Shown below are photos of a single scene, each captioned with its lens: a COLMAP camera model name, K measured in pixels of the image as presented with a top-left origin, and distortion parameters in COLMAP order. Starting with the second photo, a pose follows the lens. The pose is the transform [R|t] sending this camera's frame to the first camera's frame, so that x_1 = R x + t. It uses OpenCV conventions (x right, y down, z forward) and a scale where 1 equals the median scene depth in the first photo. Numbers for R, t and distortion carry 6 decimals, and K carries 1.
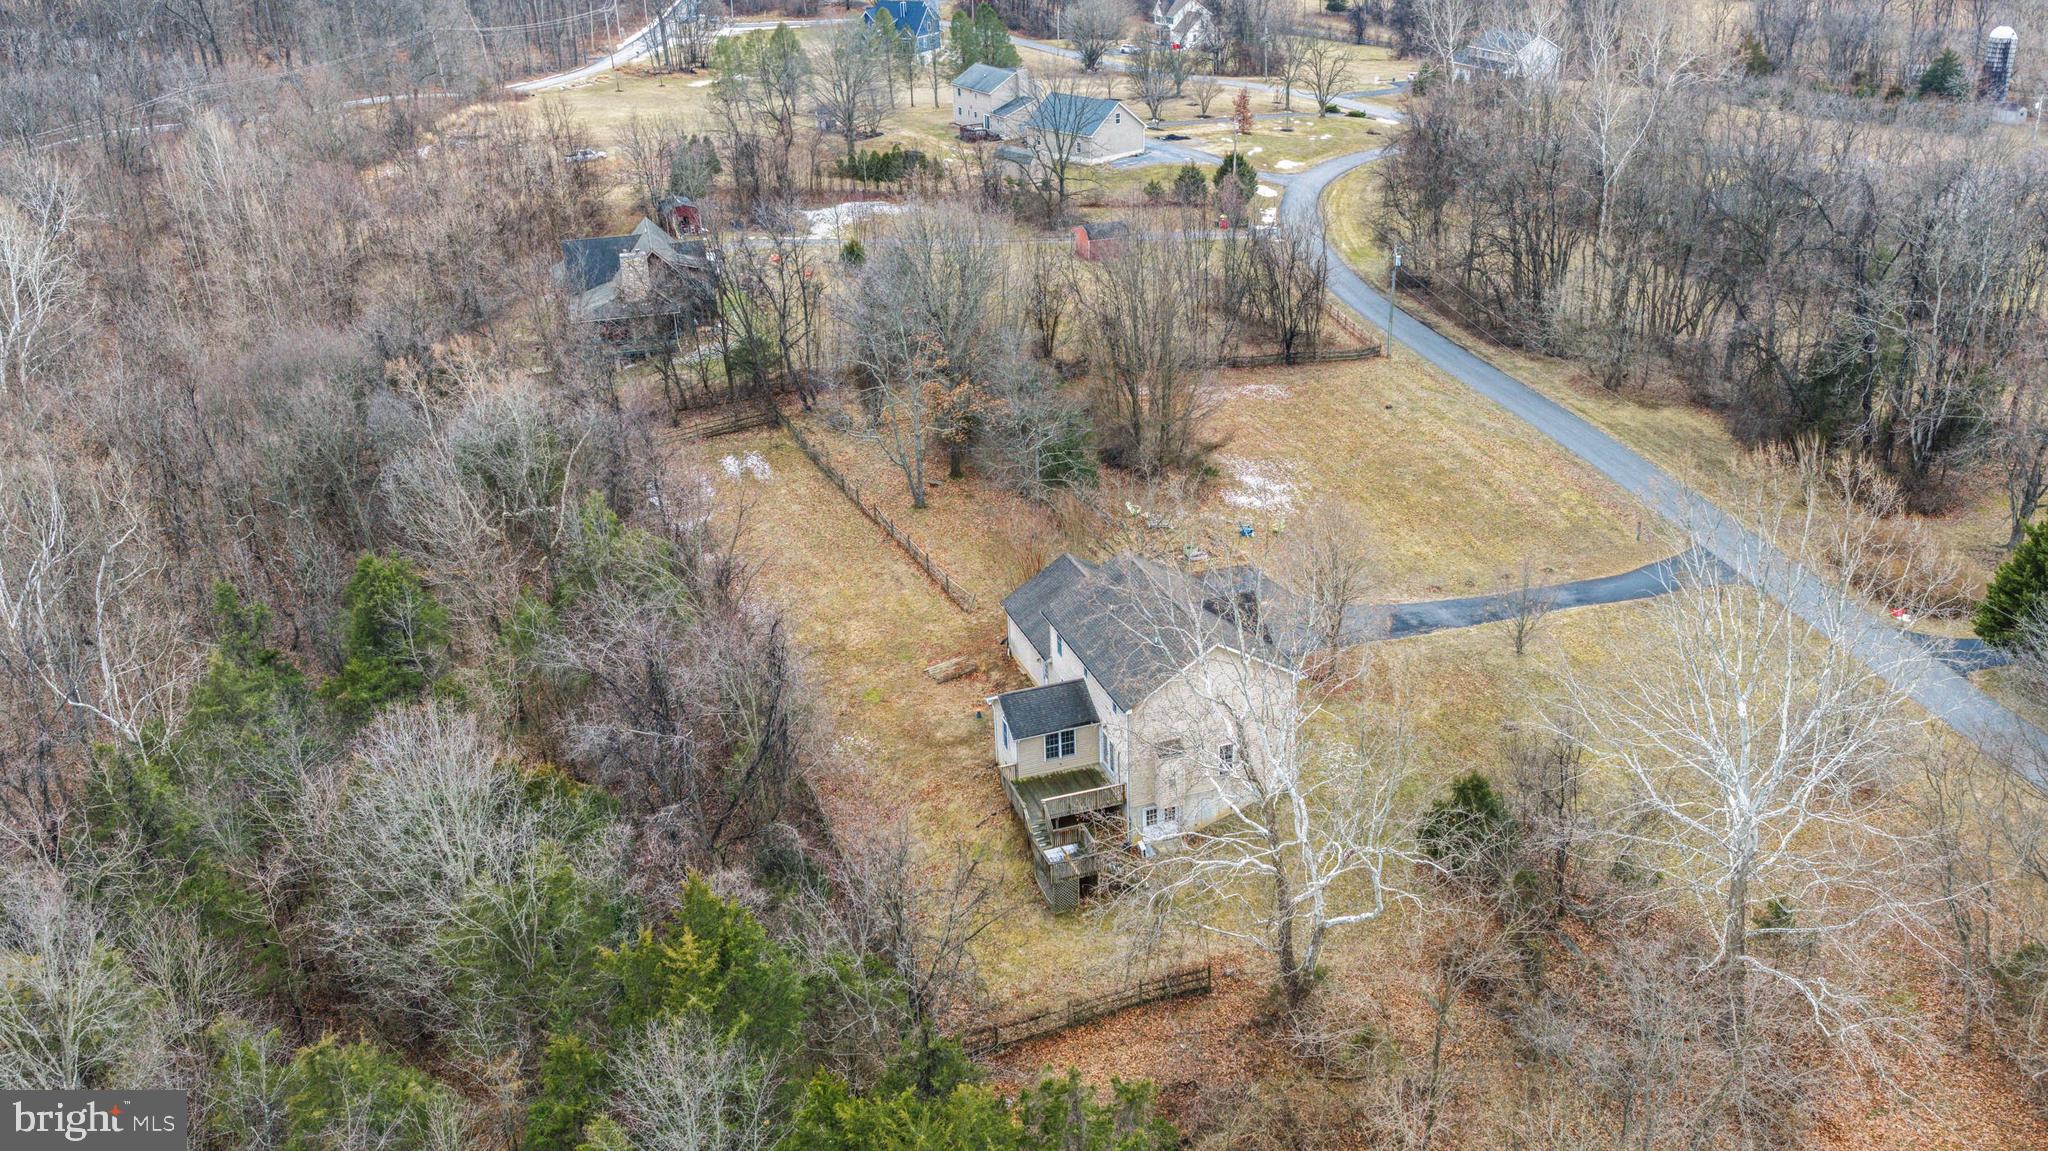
lens RADIAL K [[1680.6, 0, 1022.2], [0, 1680.6, 576.6], [0, 0, 1]] dist [0.006353, -0.015712]
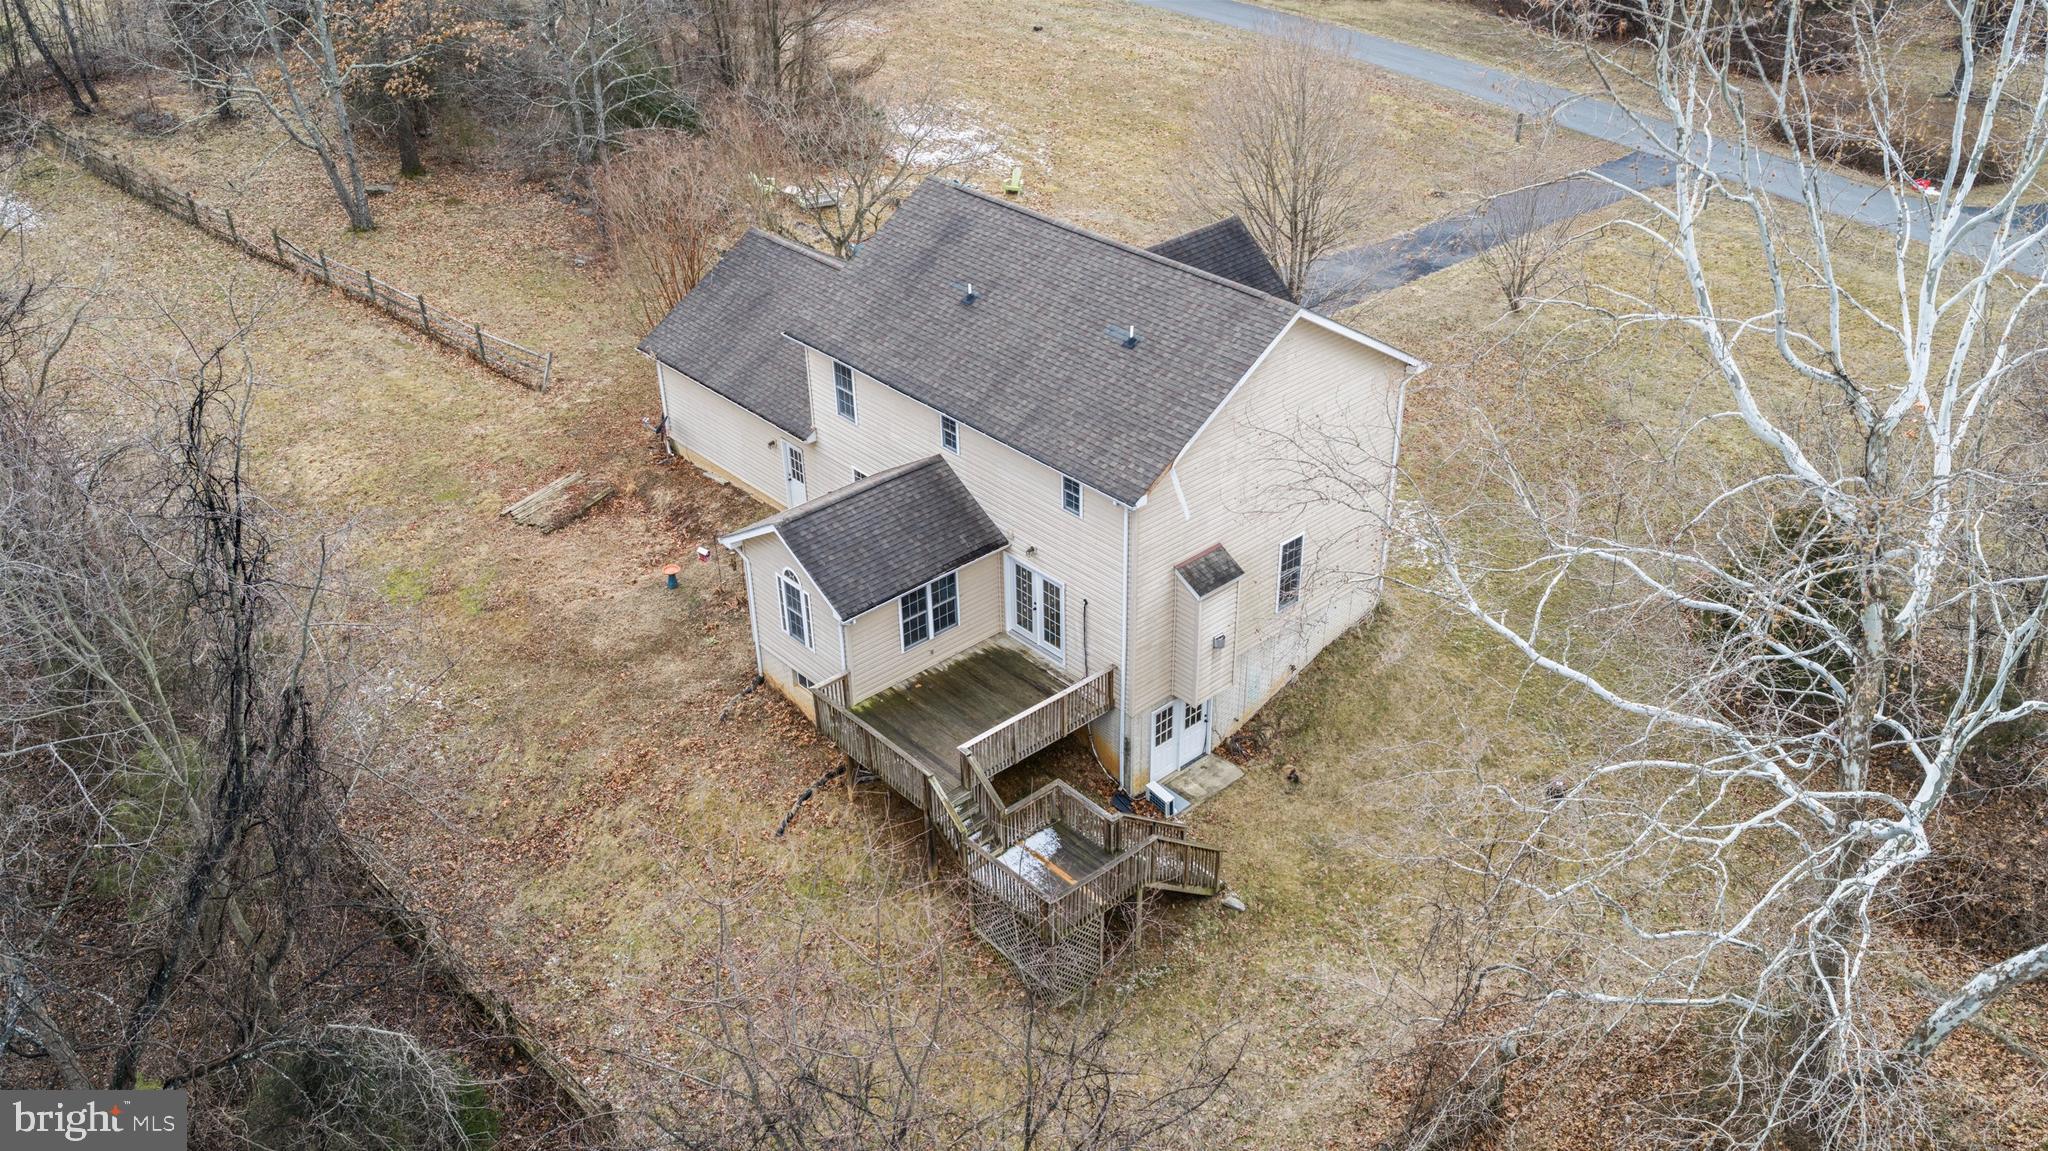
lens RADIAL K [[1680.6, 0, 1030.6], [0, 1680.6, 568.2], [0, 0, 1]] dist [0.006353, -0.015712]
pose [[0.916133, -0.187449, 0.354348, -0.100205], [0.148551, 0.979753, 0.134222, 0.031718], [-0.372333, -0.070327, 0.925431, 0.544260]]
